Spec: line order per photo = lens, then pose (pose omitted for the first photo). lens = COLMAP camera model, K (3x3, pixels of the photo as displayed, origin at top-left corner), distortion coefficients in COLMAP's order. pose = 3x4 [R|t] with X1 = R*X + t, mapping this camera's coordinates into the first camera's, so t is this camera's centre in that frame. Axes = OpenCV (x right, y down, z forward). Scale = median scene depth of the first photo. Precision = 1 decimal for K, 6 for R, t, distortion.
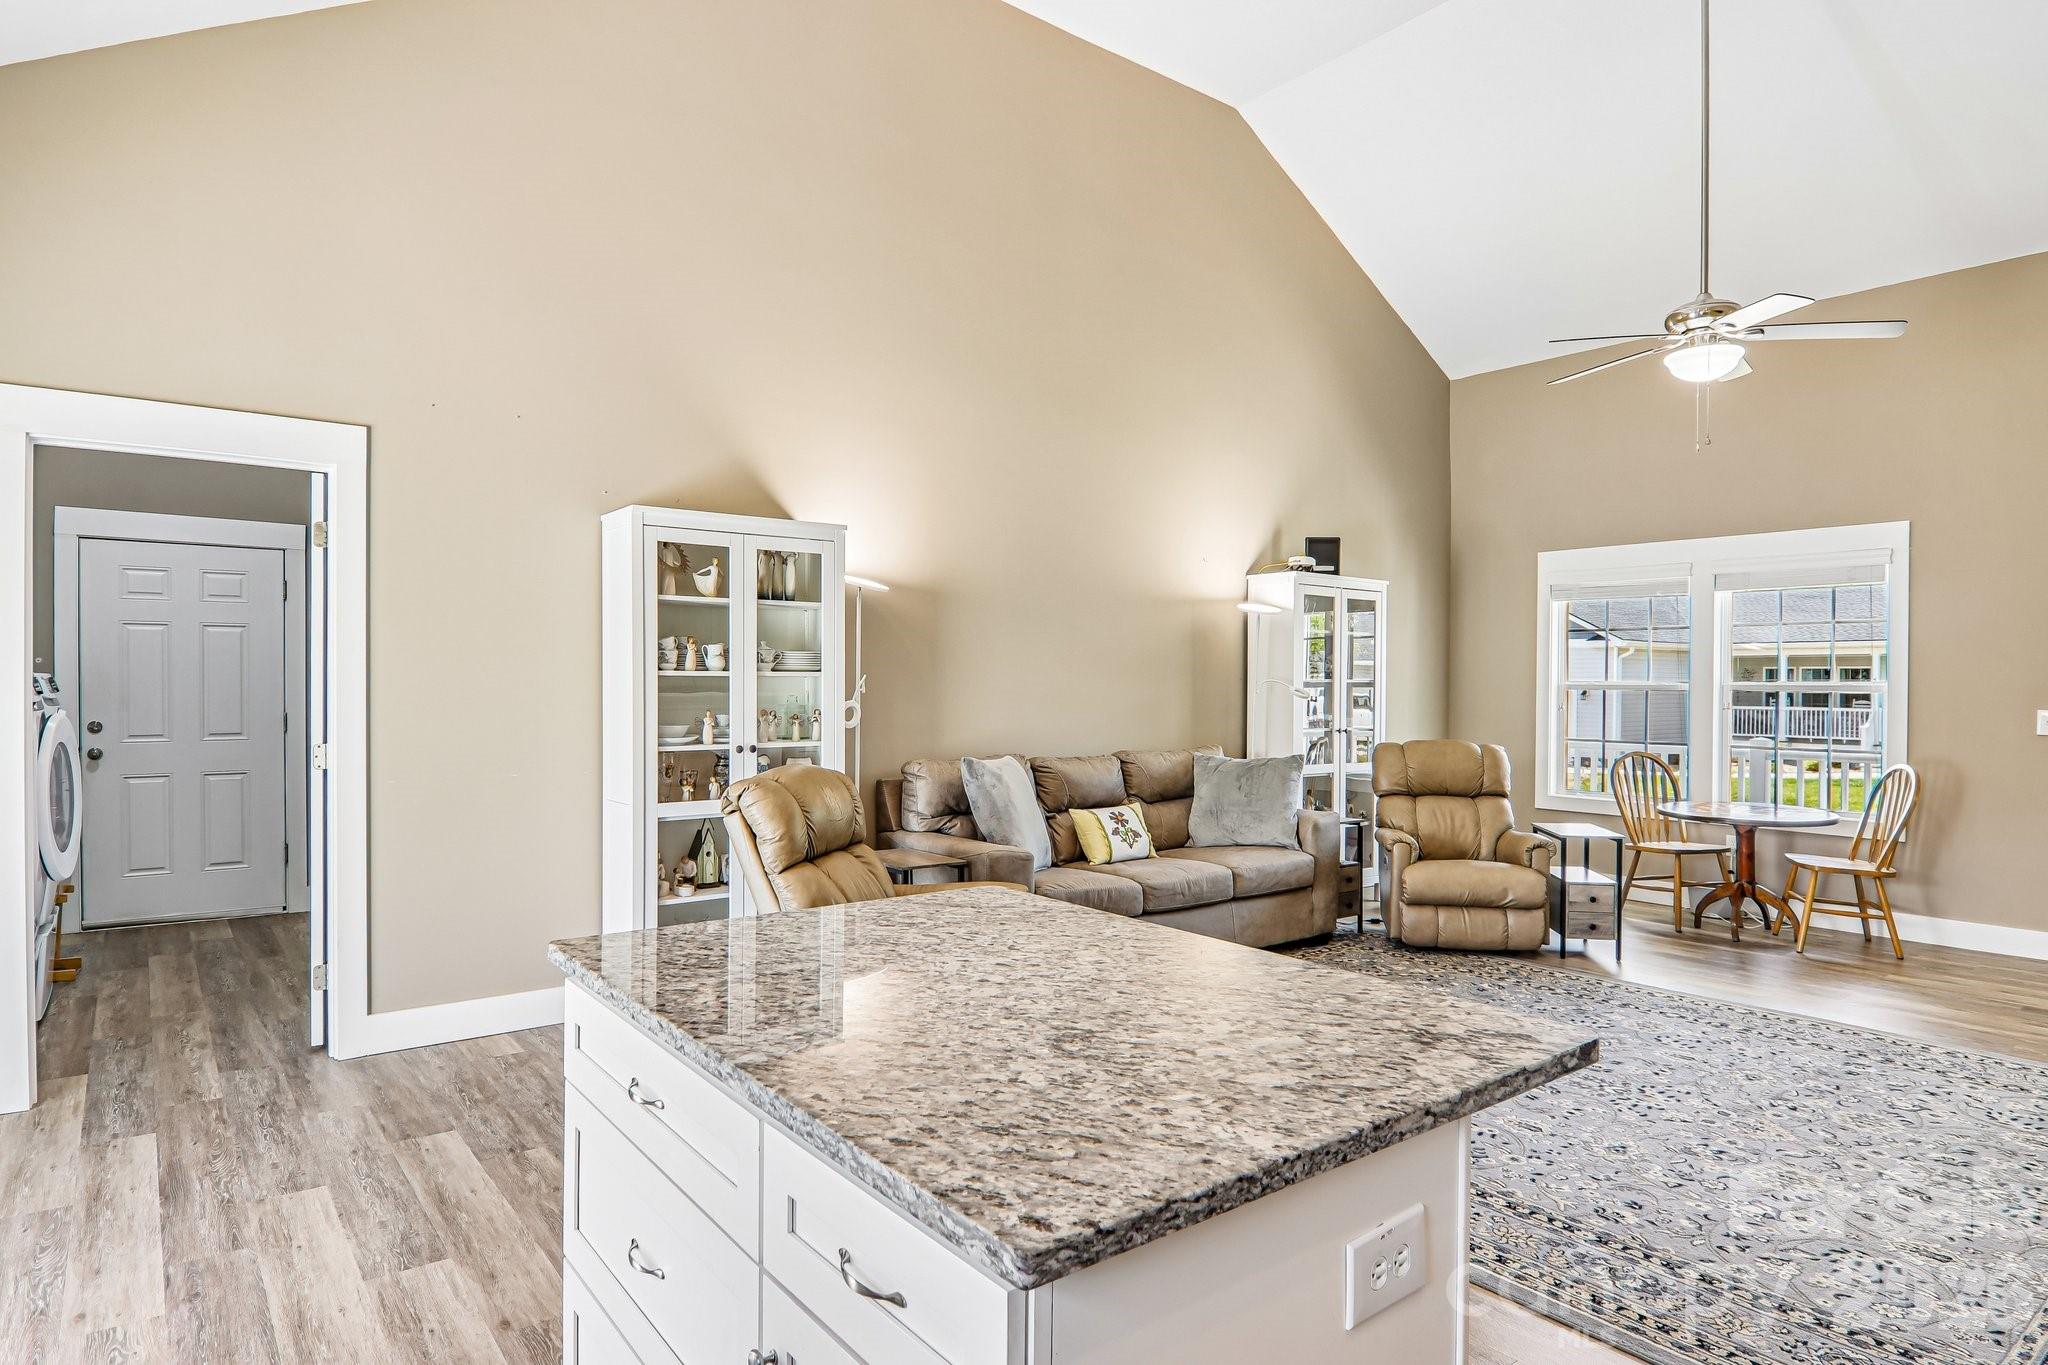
lens RADIAL K [[1174.3, 0, 1028.9], [0, 1174.3, 693.6], [0, 0, 1]] dist [0.007751, -0.019593]
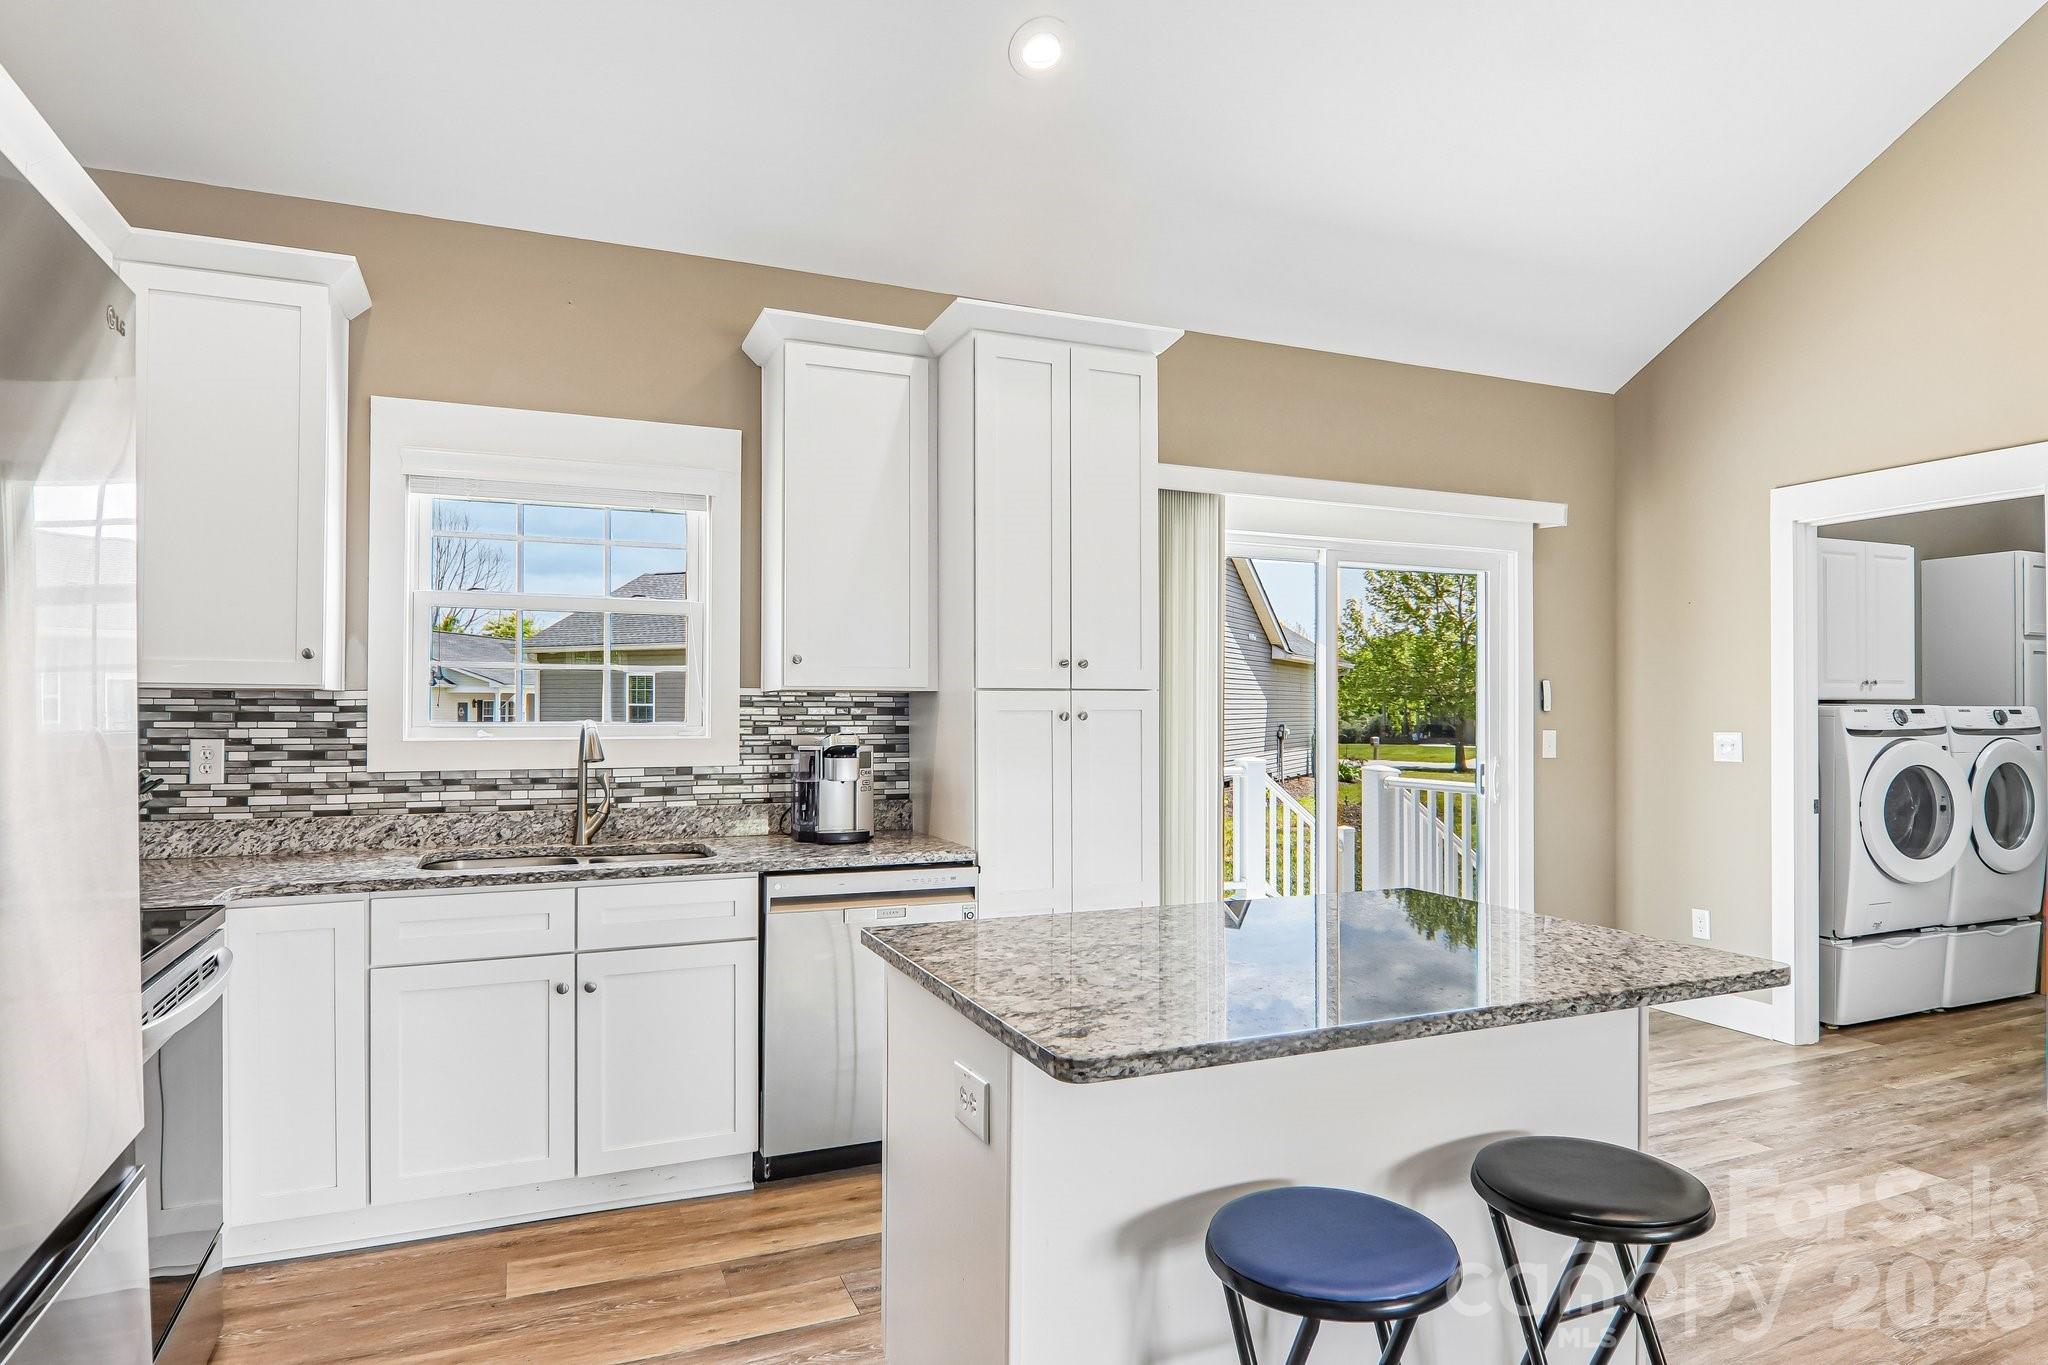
lens RADIAL K [[1152.0, 0, 1034.3], [0, 1152.0, 702.9], [0, 0, 1]] dist [0.007462, -0.023545]
pose [[-0.250351, -0.012888, -0.968069, 0.483570], [-0.012676, 0.999869, -0.010033, 0.002120], [0.968072, 0.009760, -0.250482, 0.411944]]
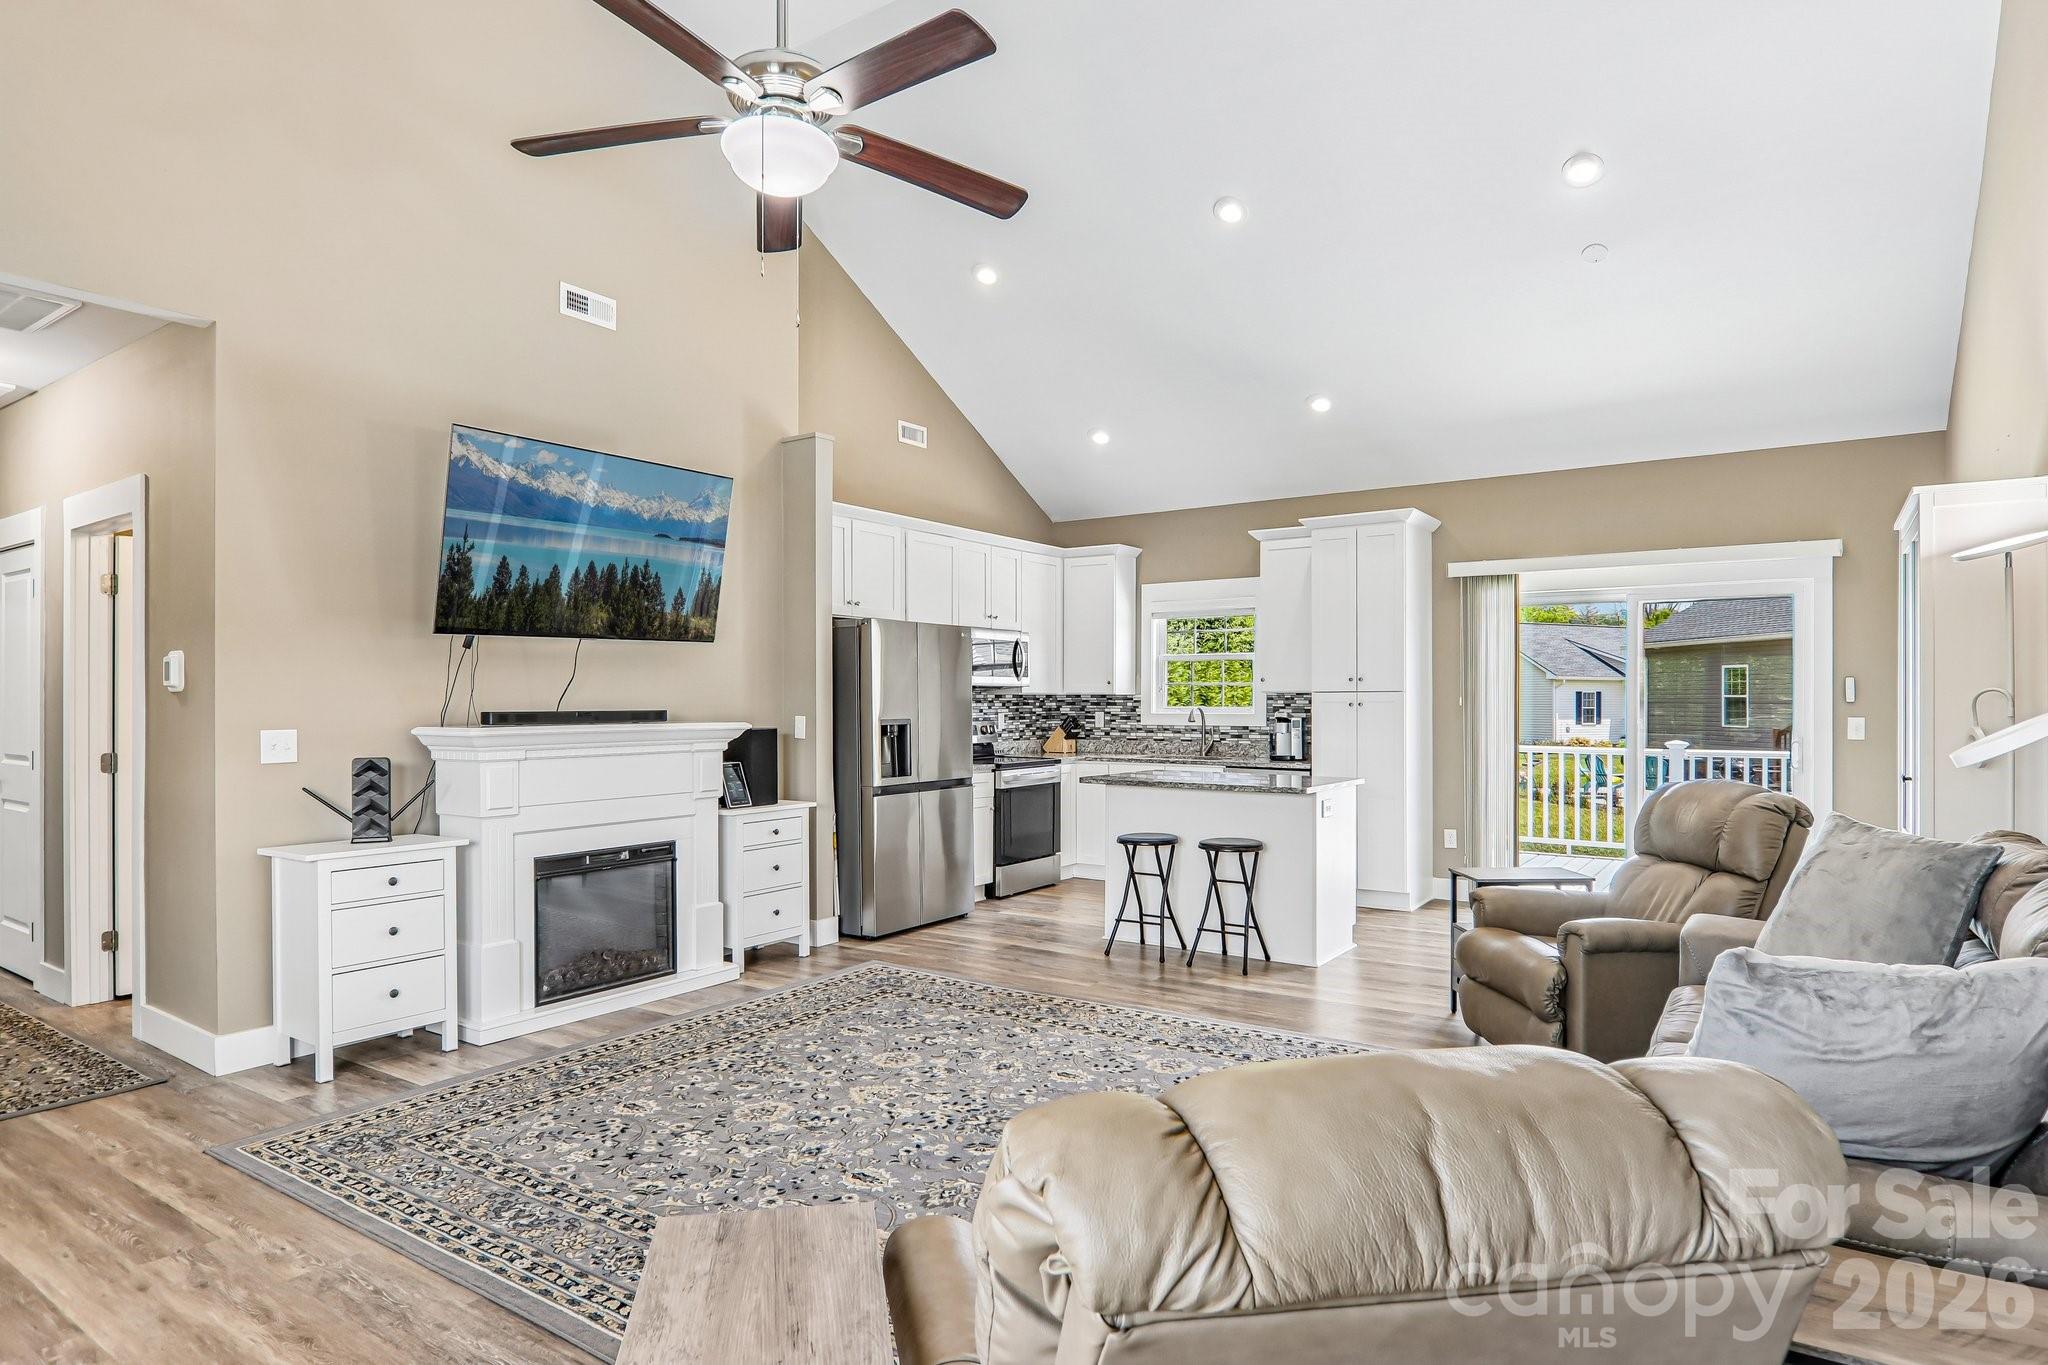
lens RADIAL K [[1136.1, 0, 1016.1], [0, 1136.1, 700.6], [0, 0, 1]] dist [-0.005330, -0.001837]
pose [[-0.956069, -0.007026, -0.293057, 0.670716], [-0.009817, 0.999919, 0.008053, -0.011648], [0.292976, 0.010576, -0.956061, 1.709693]]
